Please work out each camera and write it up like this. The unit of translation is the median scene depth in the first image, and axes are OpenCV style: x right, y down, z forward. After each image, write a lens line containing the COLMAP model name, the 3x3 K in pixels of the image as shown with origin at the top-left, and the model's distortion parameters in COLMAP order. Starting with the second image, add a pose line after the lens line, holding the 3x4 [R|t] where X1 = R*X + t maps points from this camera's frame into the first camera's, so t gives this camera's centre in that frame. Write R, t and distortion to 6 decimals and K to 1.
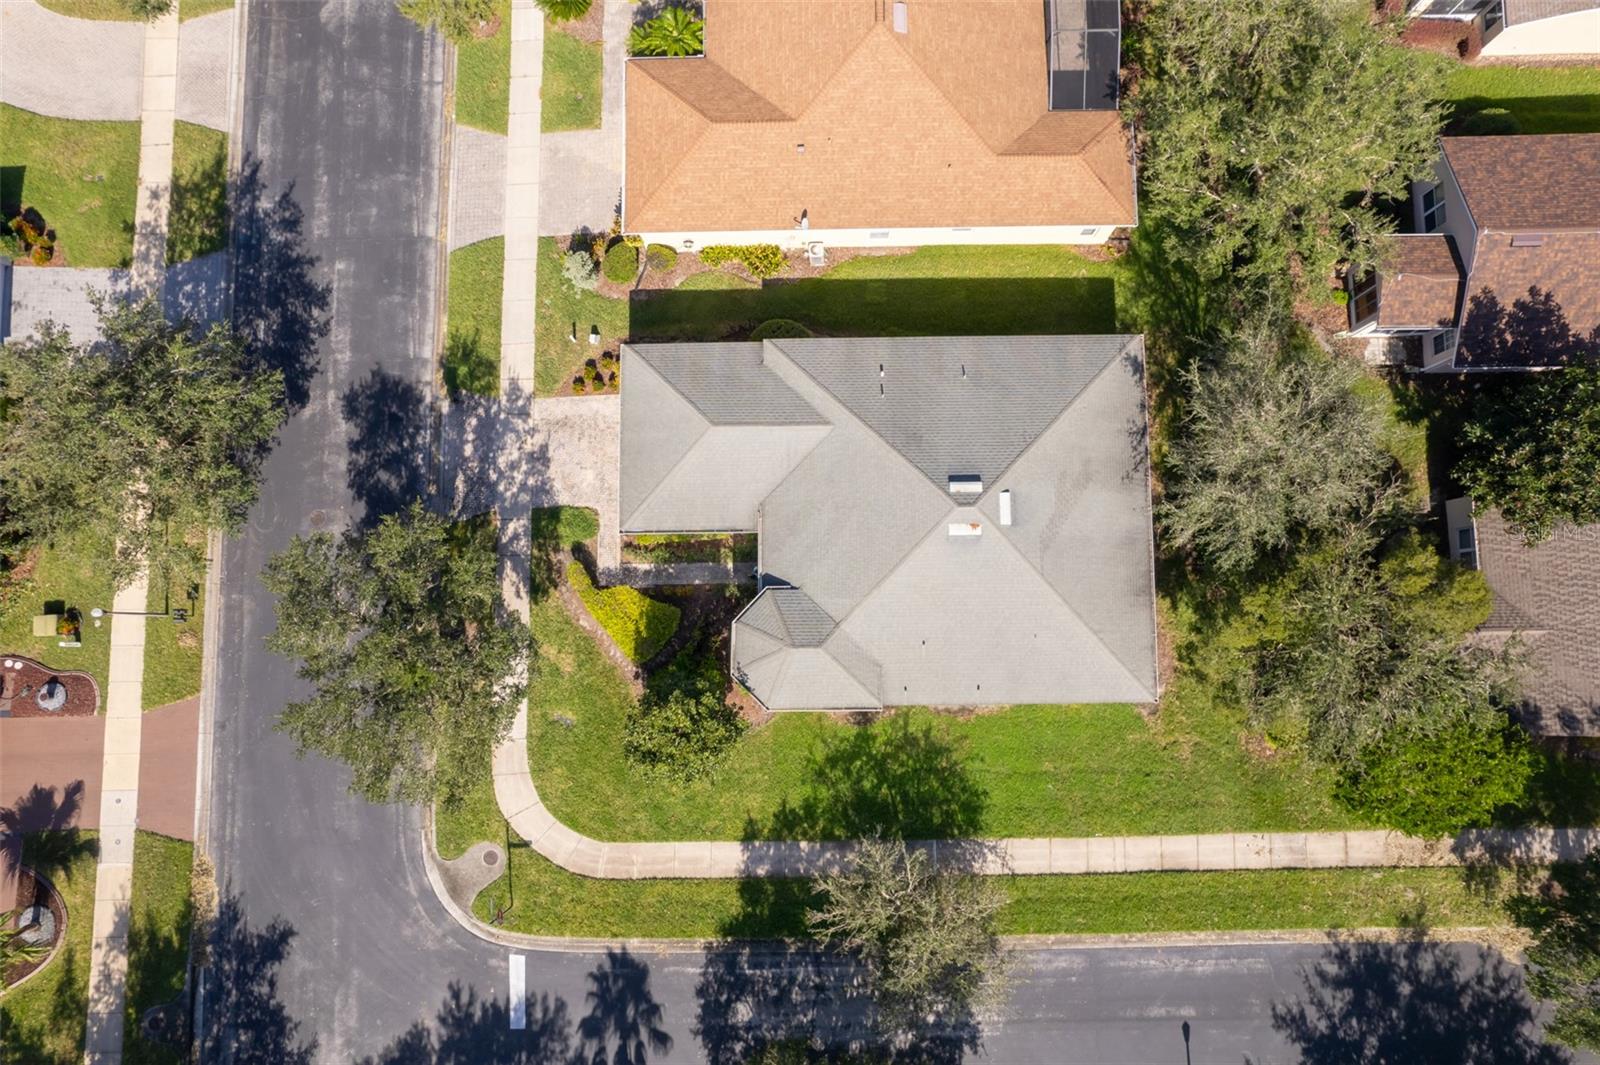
lens RADIAL K [[1030.1, 0, 803.3], [0, 1030.1, 528.3], [0, 0, 1]] dist [-0.081678, 0.077308]
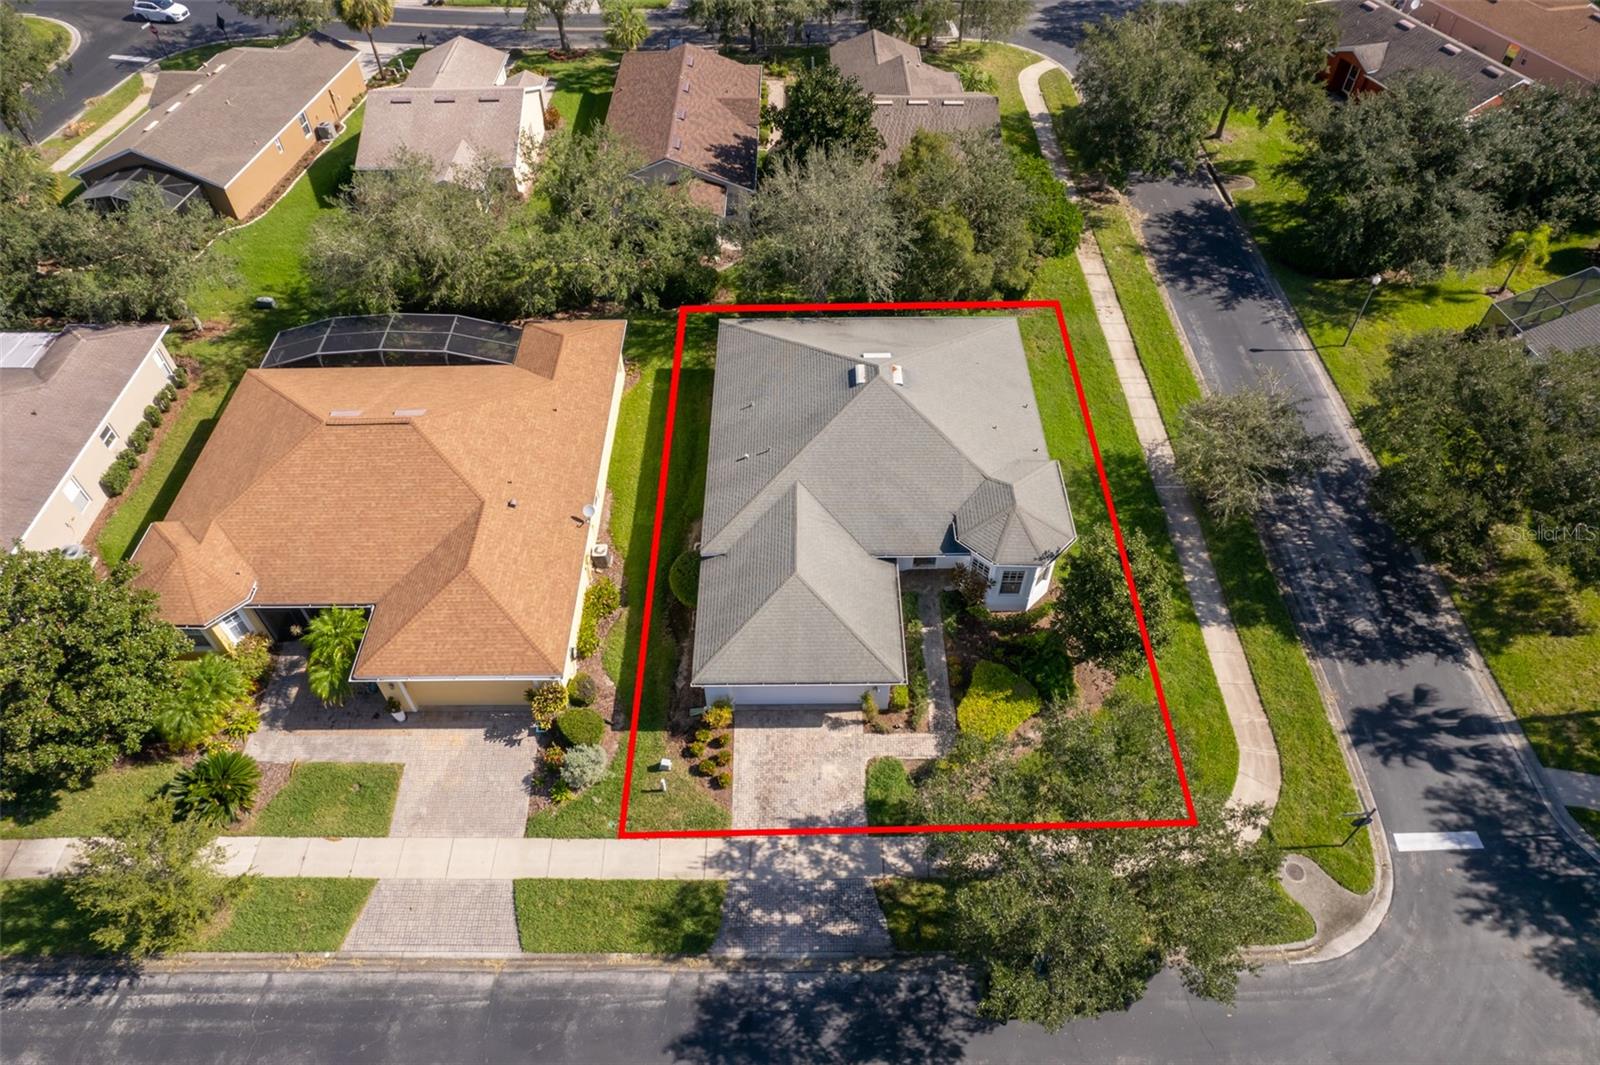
lens RADIAL K [[1030.1, 0, 803.3], [0, 1030.1, 528.3], [0, 0, 1]] dist [-0.081678, 0.077308]
pose [[0.006994, -0.731362, 0.681954, -0.668658], [0.995186, 0.071755, 0.066748, -0.149284], [-0.097750, 0.678204, 0.728343, 0.252949]]
